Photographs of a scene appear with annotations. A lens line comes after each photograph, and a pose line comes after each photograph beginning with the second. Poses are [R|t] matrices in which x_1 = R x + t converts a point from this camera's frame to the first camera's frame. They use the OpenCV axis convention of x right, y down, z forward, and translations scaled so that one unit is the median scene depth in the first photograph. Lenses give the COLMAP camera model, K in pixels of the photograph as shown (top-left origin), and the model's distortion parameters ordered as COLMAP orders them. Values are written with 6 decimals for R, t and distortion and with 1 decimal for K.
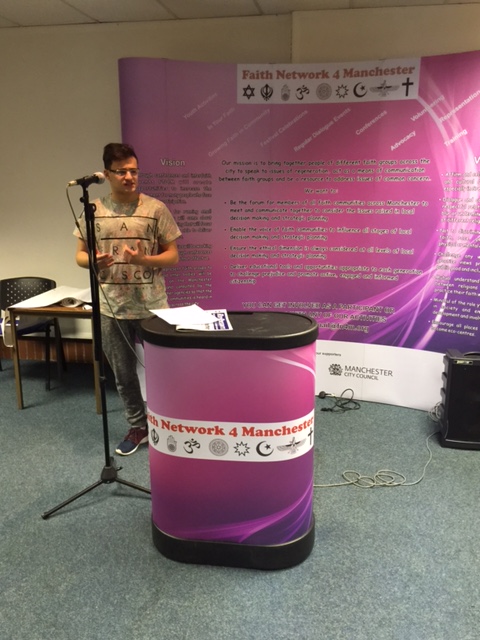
lens RADIAL K [[550.3, 0, 238.0], [0, 550.3, 317.4], [0, 0, 1]] dist [0.063757, -0.001925]
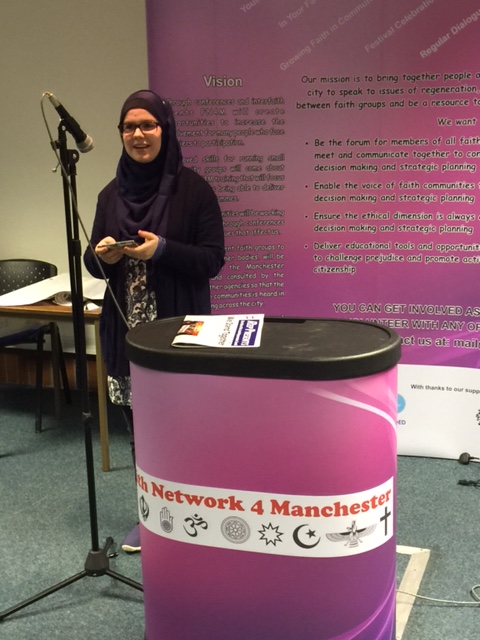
lens RADIAL K [[895.6, 0, 243.6], [0, 895.6, 322.6], [0, 0, 1]] dist [0.060852, 0.025538]
pose [[0.986164, 0.021316, -0.164396, 0.081661], [-0.021864, 0.999760, -0.001526, -0.001731], [0.164324, 0.005099, 0.986393, -0.014735]]
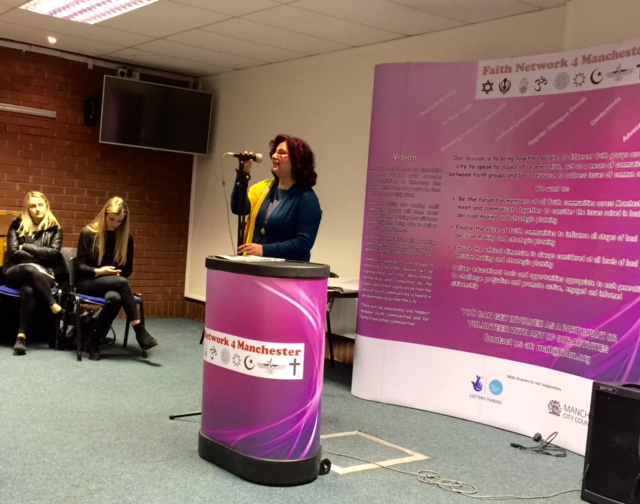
lens RADIAL K [[754.7, 0, 318.7], [0, 754.7, 265.8], [0, 0, 1]] dist [0.094108, -0.038862]
pose [[0.756027, 0.091804, -0.648071, 0.683852], [-0.219852, 0.968208, -0.119321, 0.114227], [0.616513, 0.232690, 0.752175, -0.095815]]
